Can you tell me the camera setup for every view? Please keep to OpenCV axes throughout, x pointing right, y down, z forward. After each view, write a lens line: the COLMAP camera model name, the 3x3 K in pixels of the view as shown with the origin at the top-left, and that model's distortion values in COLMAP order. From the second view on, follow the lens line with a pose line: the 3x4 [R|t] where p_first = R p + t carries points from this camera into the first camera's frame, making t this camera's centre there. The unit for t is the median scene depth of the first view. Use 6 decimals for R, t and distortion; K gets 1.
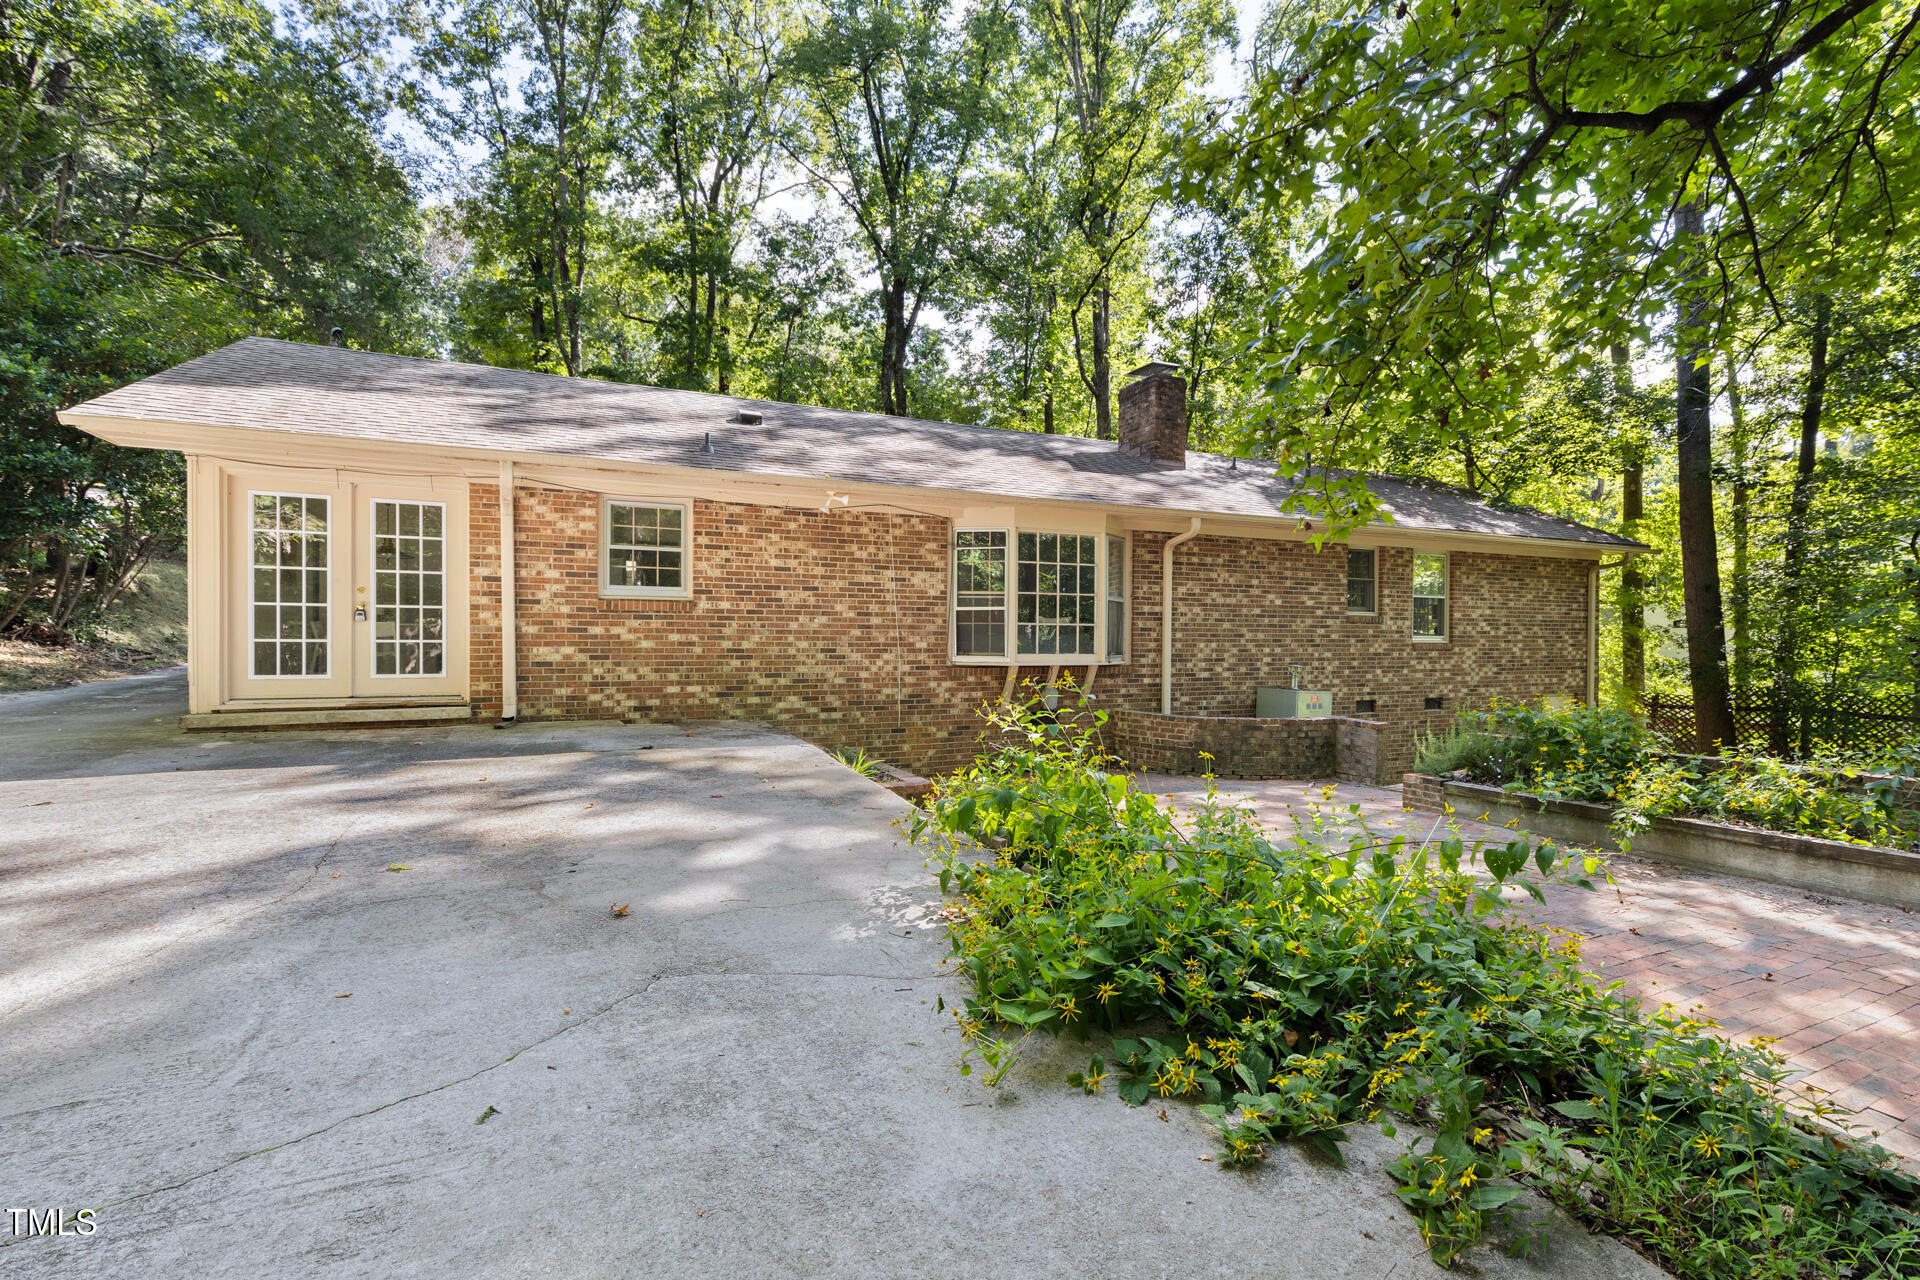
lens RADIAL K [[881.0, 0, 956.5], [0, 881.0, 646.1], [0, 0, 1]] dist [0.001192, -0.000088]
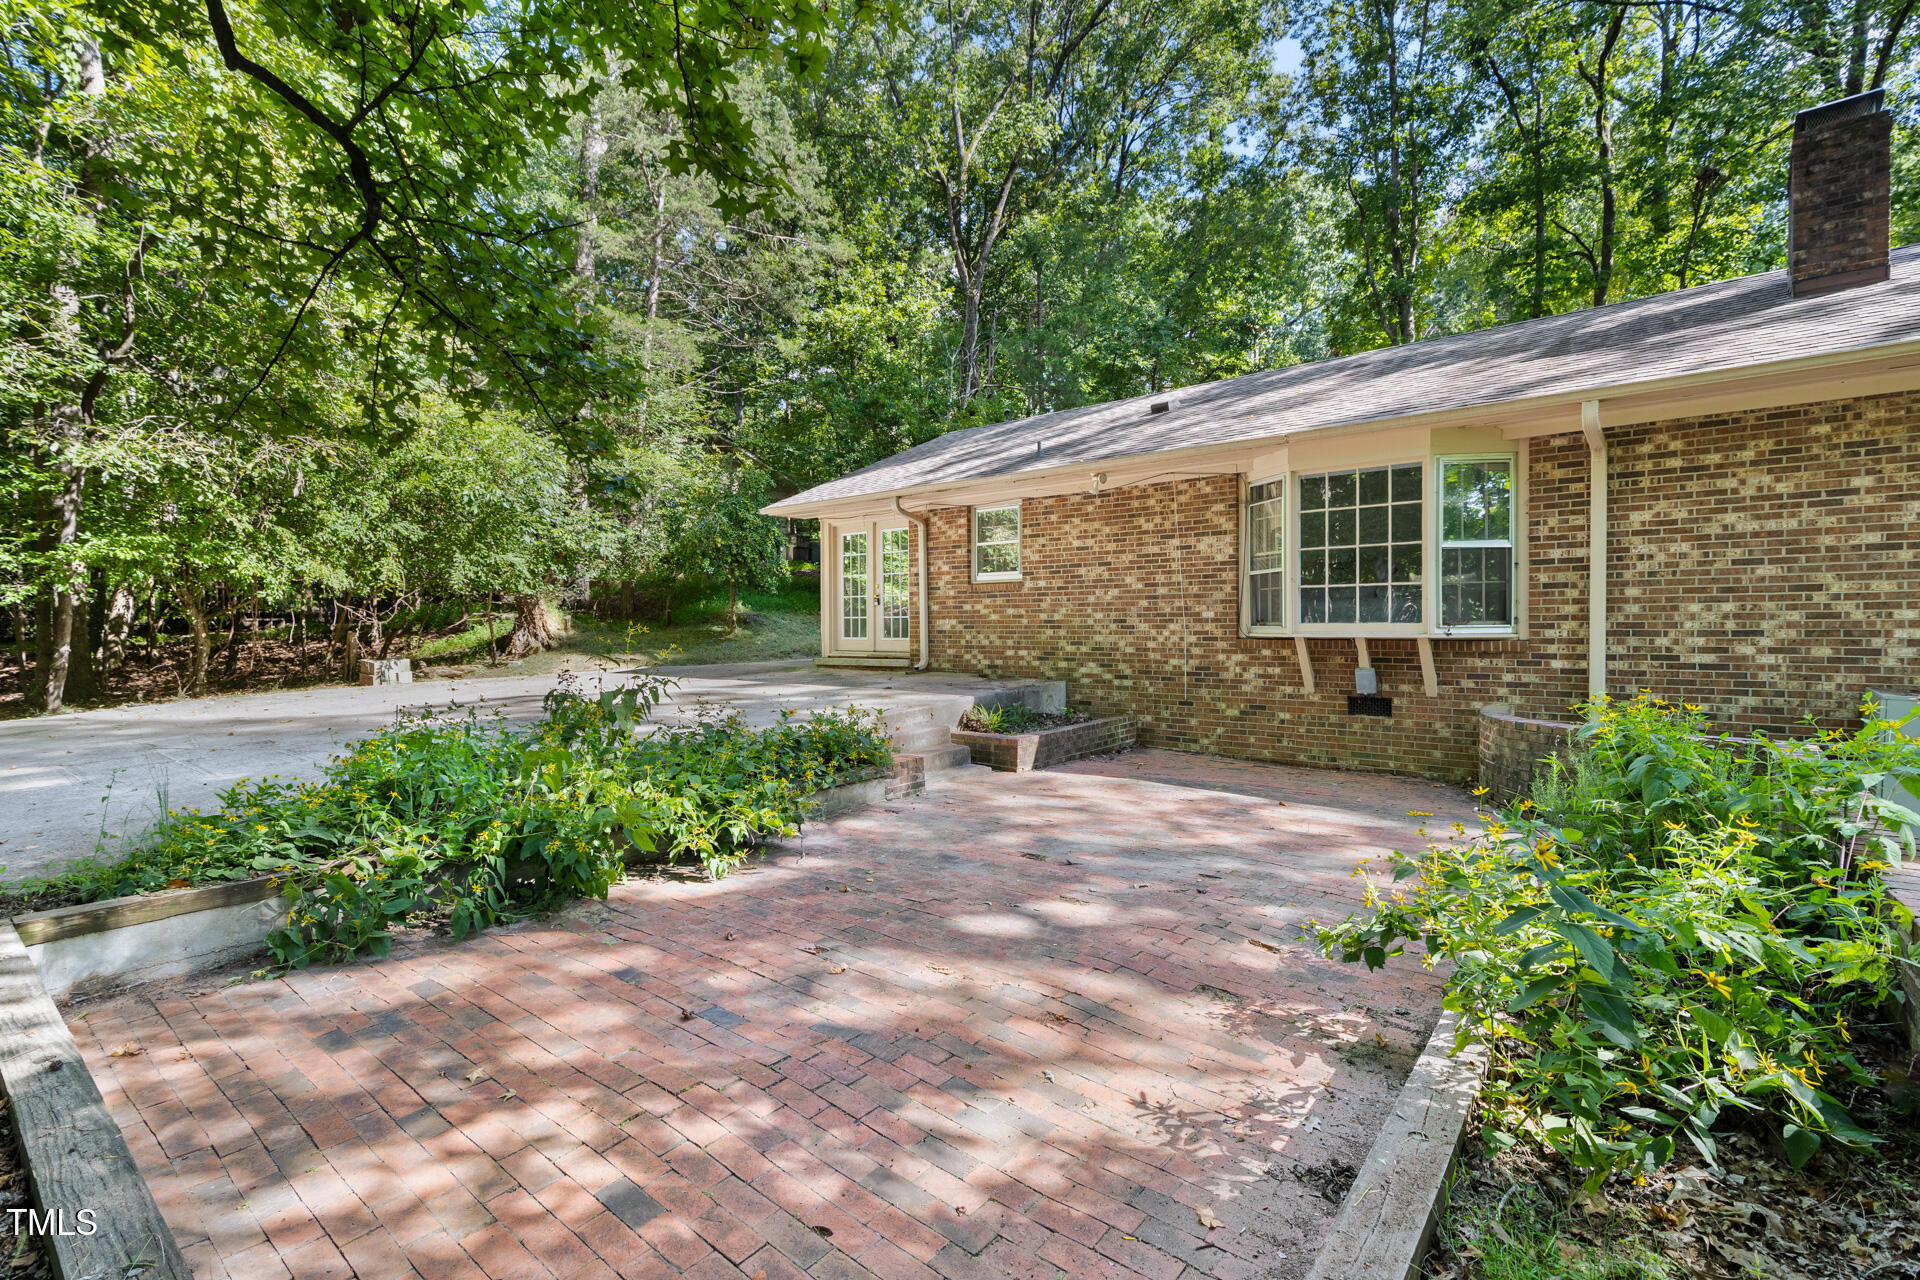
lens RADIAL K [[881.0, 0, 956.0], [0, 881.0, 635.5], [0, 0, 1]] dist [0.001192, -0.000088]
pose [[0.409021, 0.003816, -0.912517, 0.718901], [0.000610, 0.999990, 0.004455, 0.017087], [0.912525, -0.002379, 0.409015, 0.375092]]
